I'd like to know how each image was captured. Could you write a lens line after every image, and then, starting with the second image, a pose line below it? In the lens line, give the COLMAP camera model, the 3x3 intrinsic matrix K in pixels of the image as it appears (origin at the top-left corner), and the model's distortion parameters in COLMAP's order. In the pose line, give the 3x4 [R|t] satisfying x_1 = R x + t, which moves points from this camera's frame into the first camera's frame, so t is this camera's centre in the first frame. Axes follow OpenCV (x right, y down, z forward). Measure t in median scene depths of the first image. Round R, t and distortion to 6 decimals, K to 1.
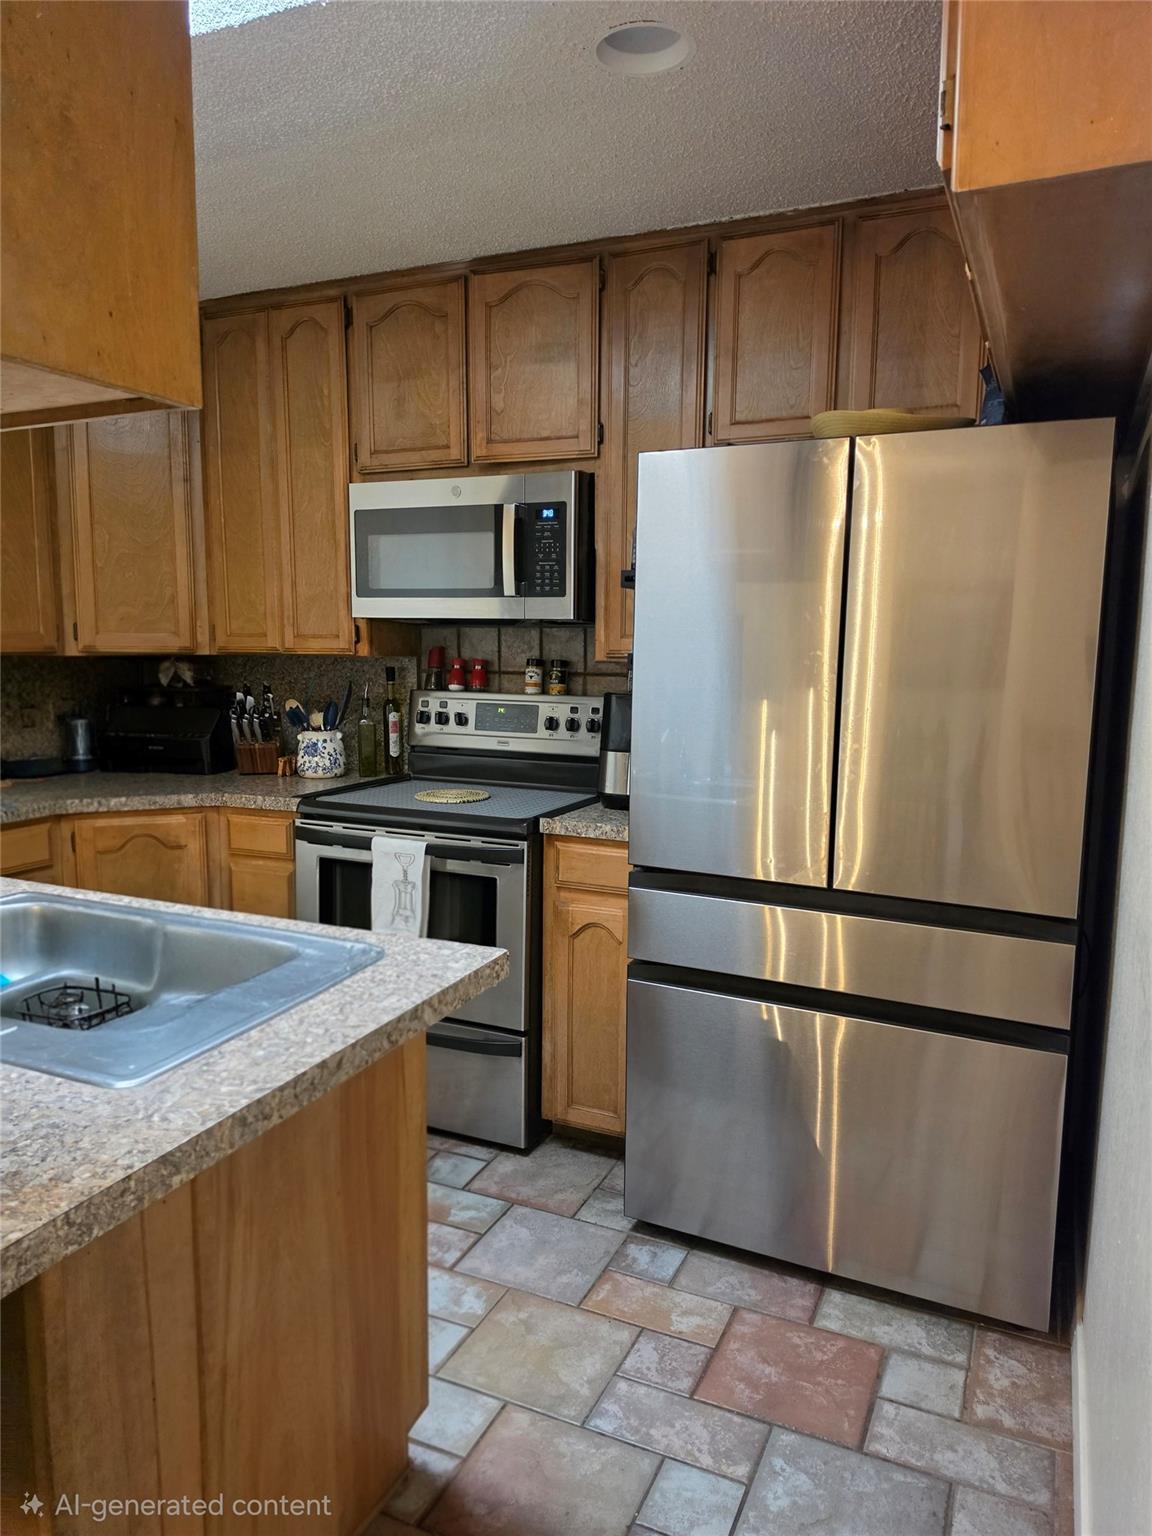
lens RADIAL K [[1064.1, 0, 544.2], [0, 1064.1, 774.5], [0, 0, 1]] dist [0.074792, -0.082287]
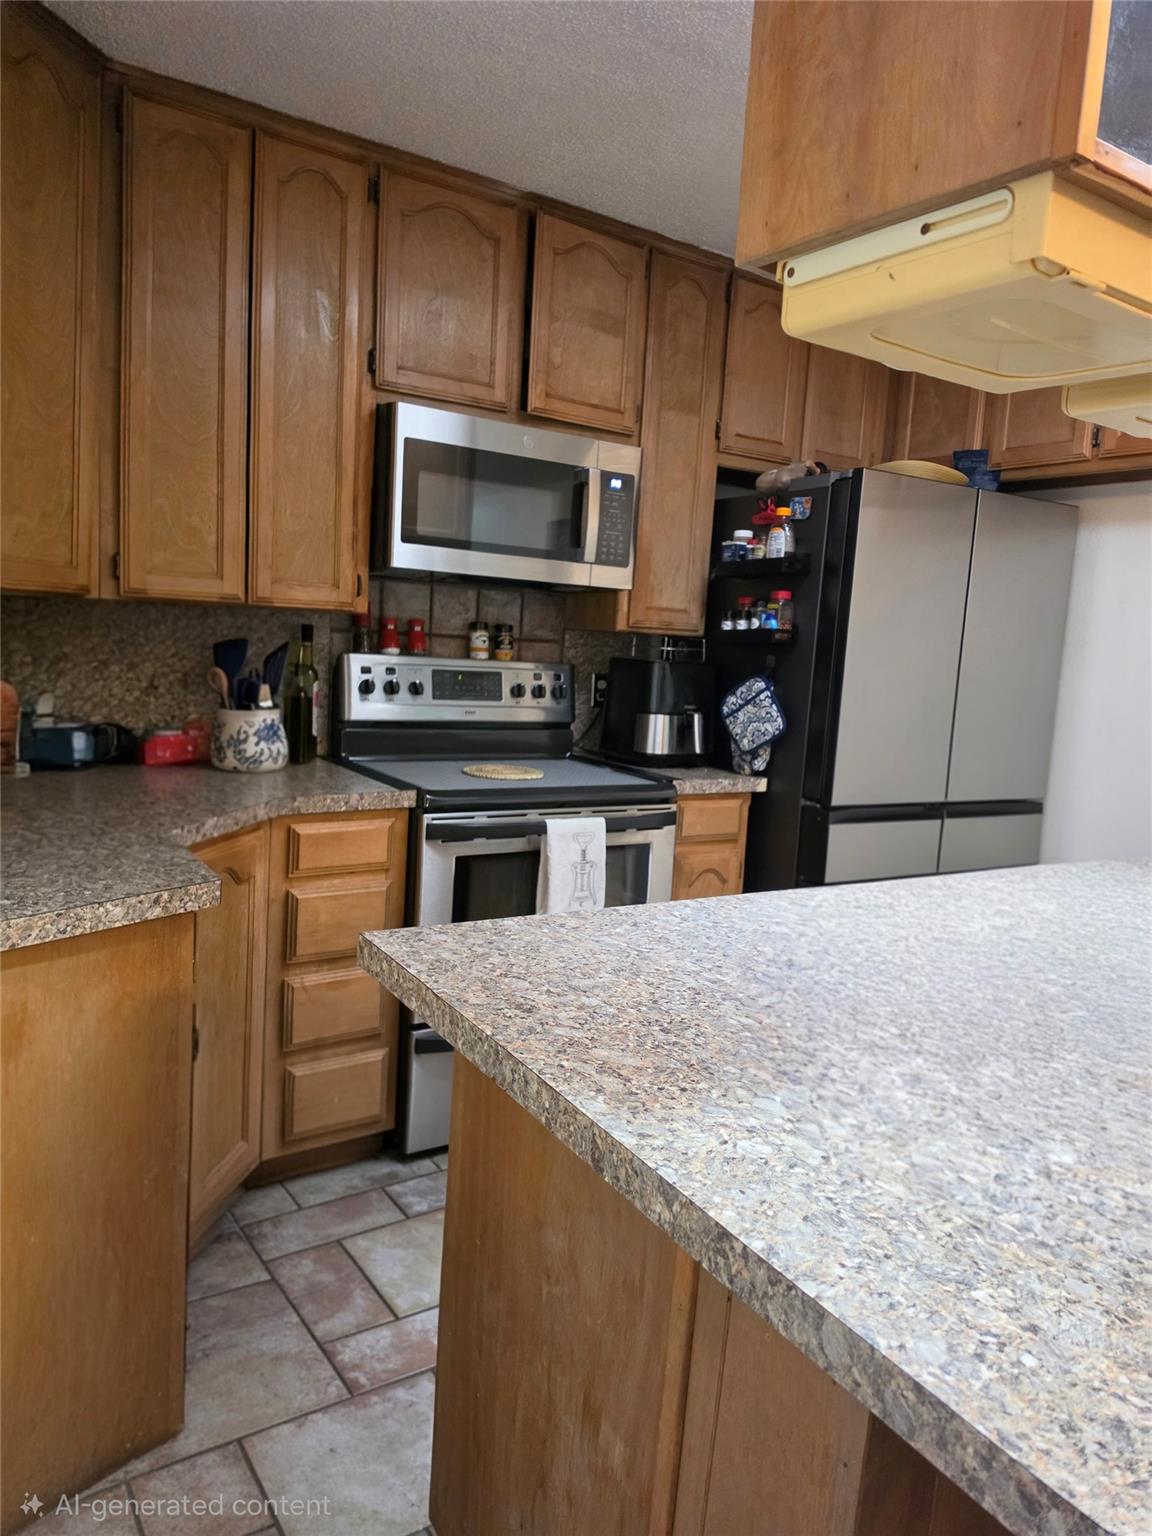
lens RADIAL K [[1069.5, 0, 588.8], [0, 1069.5, 780.5], [0, 0, 1]] dist [0.012537, -0.001019]
pose [[0.525911, -0.096218, 0.845080, -0.863256], [0.053792, 0.995354, 0.079851, -0.043888], [-0.848837, 0.003464, 0.528643, 0.464698]]
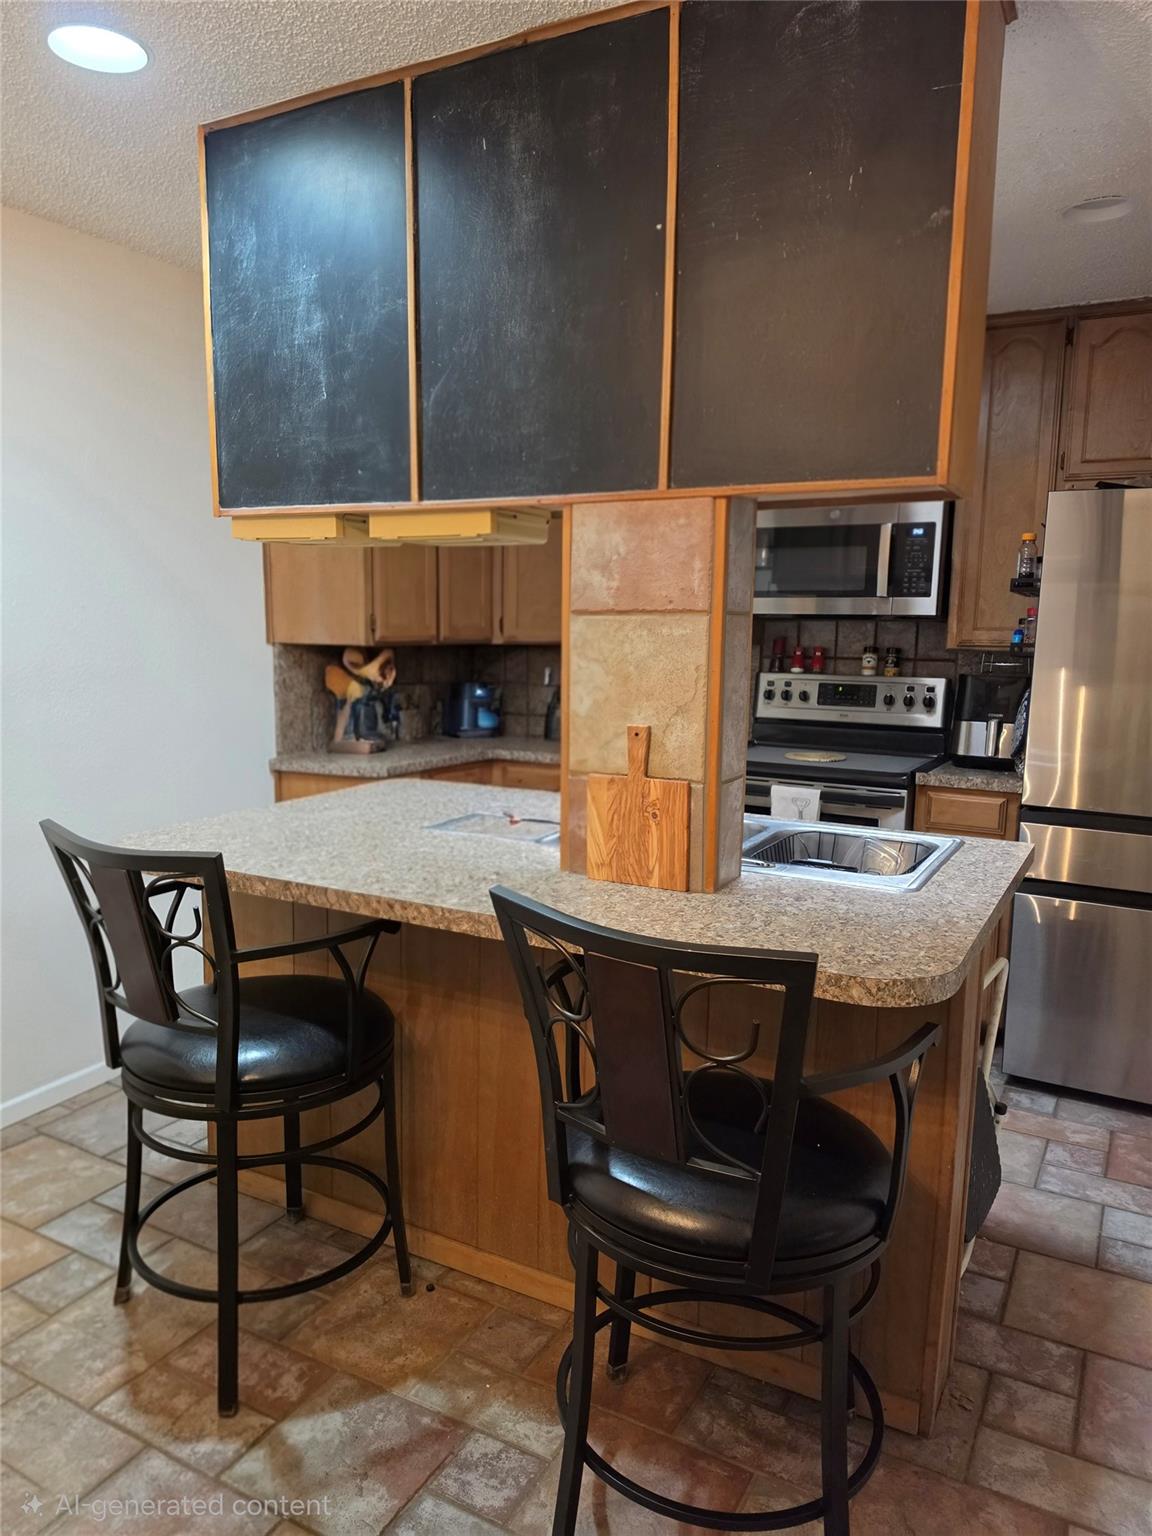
lens RADIAL K [[1064.1, 0, 579.4], [0, 1064.1, 774.9], [0, 0, 1]] dist [0.074792, -0.082287]
pose [[0.998293, 0.013271, -0.056878, -0.302980], [-0.012644, 0.999855, 0.011372, 0.031801], [0.057021, -0.010634, 0.998316, -0.276809]]
